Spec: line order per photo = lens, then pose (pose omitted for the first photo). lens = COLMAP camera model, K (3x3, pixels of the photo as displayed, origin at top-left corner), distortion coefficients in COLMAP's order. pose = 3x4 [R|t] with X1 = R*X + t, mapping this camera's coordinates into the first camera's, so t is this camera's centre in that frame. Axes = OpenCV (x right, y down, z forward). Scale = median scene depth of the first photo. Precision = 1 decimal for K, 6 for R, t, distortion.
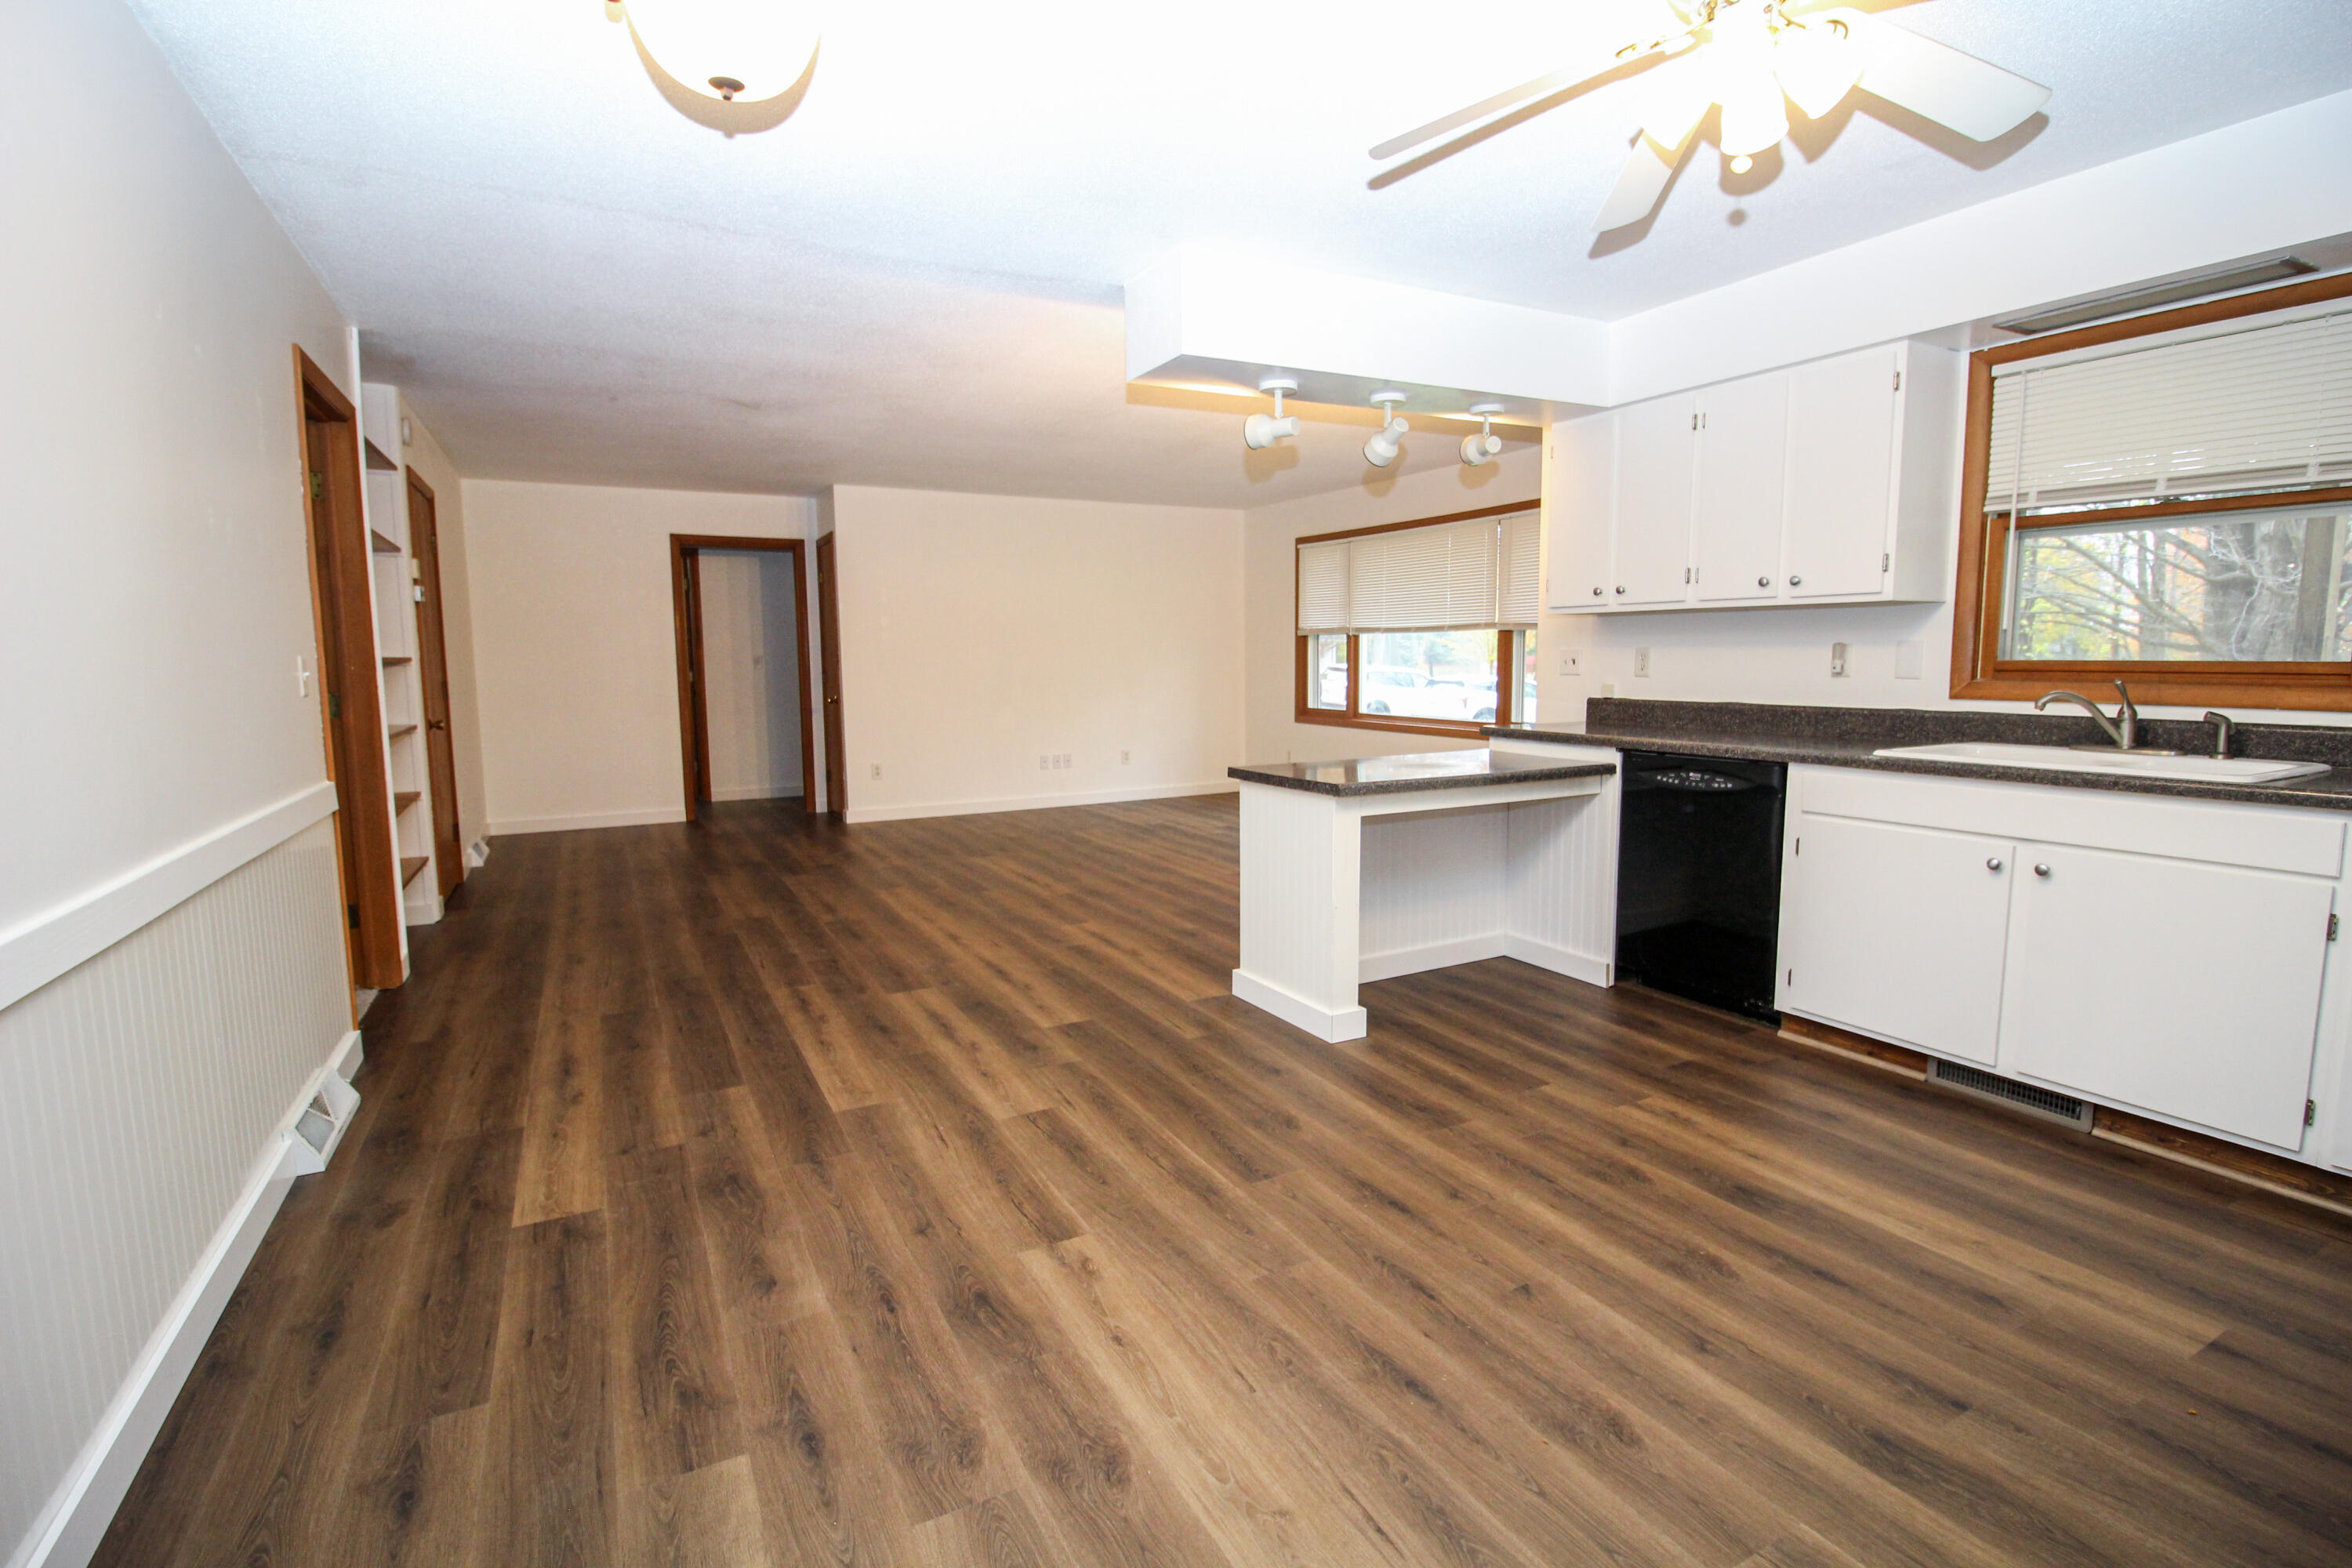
lens RADIAL K [[1091.5, 0, 1178.2], [0, 1091.5, 776.6], [0, 0, 1]] dist [0.000359, -0.013249]
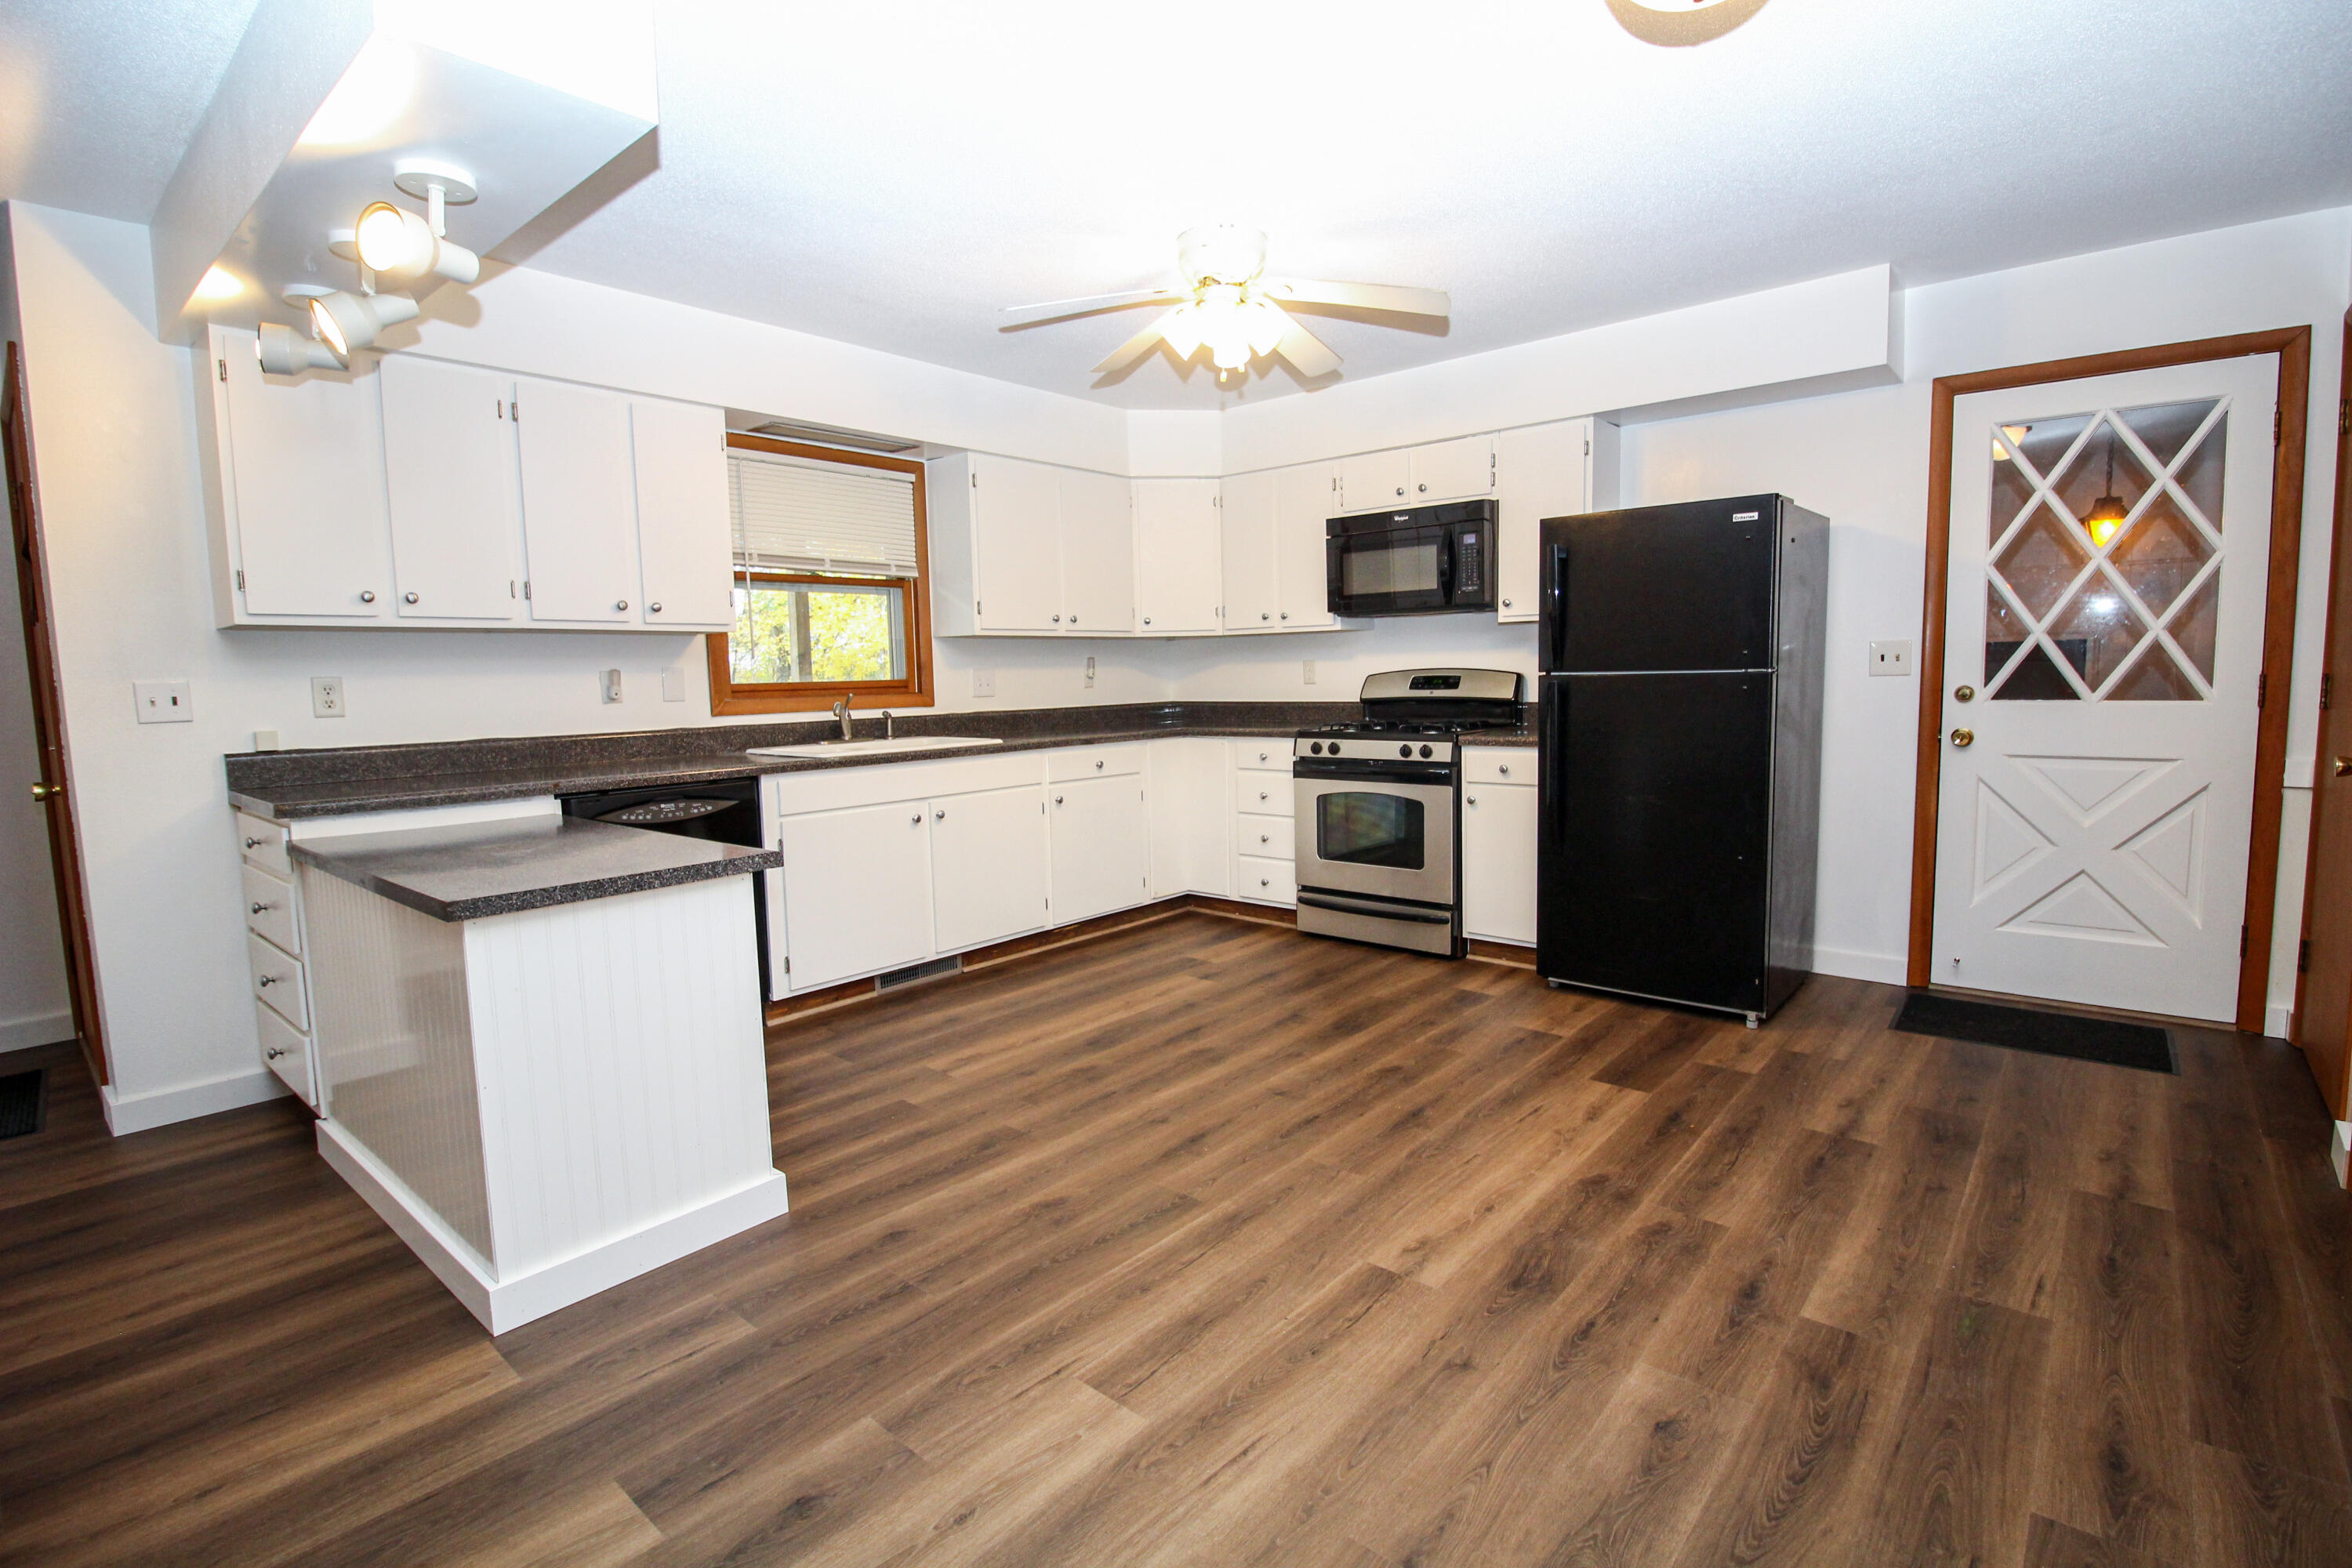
lens RADIAL K [[1092.7, 0, 1186.5], [0, 1092.7, 779.6], [0, 0, 1]] dist [0.001330, -0.012584]
pose [[-0.360299, -0.080000, 0.929400, -0.630053], [0.125269, 0.983142, 0.133188, -0.103708], [-0.924387, 0.164412, -0.344204, 1.002109]]
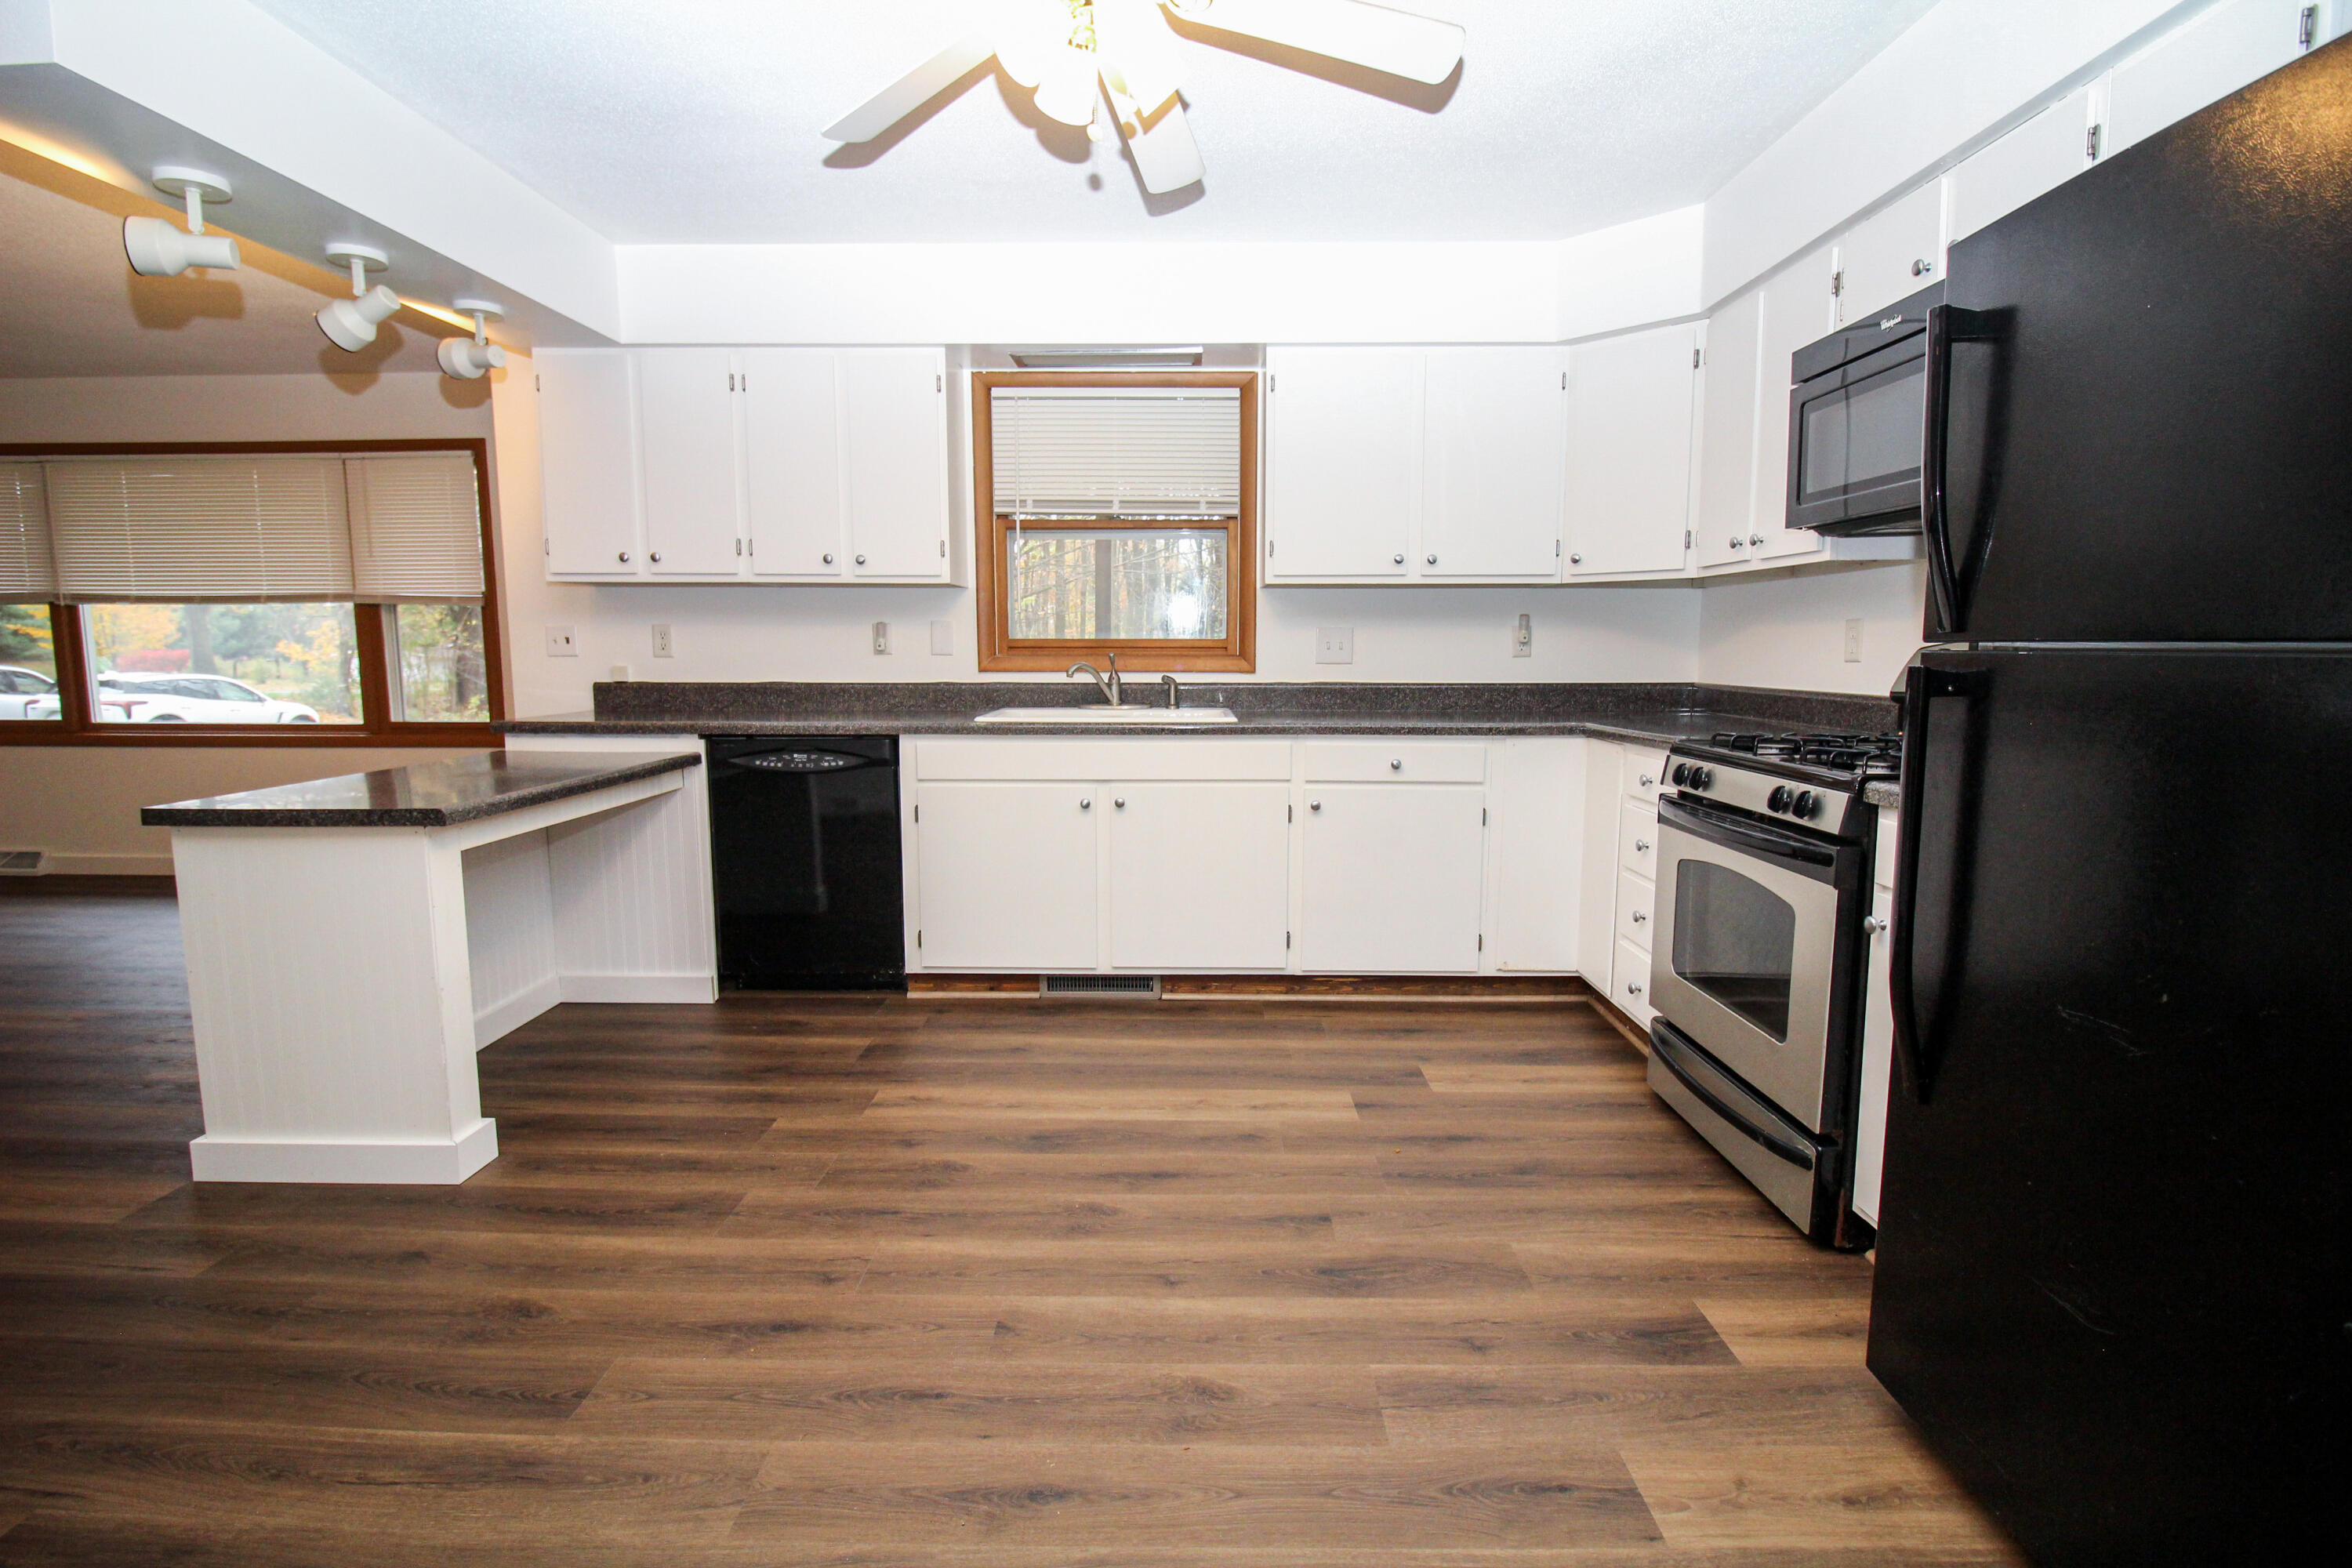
lens RADIAL K [[1091.5, 0, 1178.2], [0, 1091.5, 776.6], [0, 0, 1]] dist [0.000359, -0.013249]
pose [[0.484881, -0.096796, 0.869207, -0.221169], [0.092018, 0.993986, 0.059360, -0.010957], [-0.869726, 0.051200, 0.490872, 0.266903]]
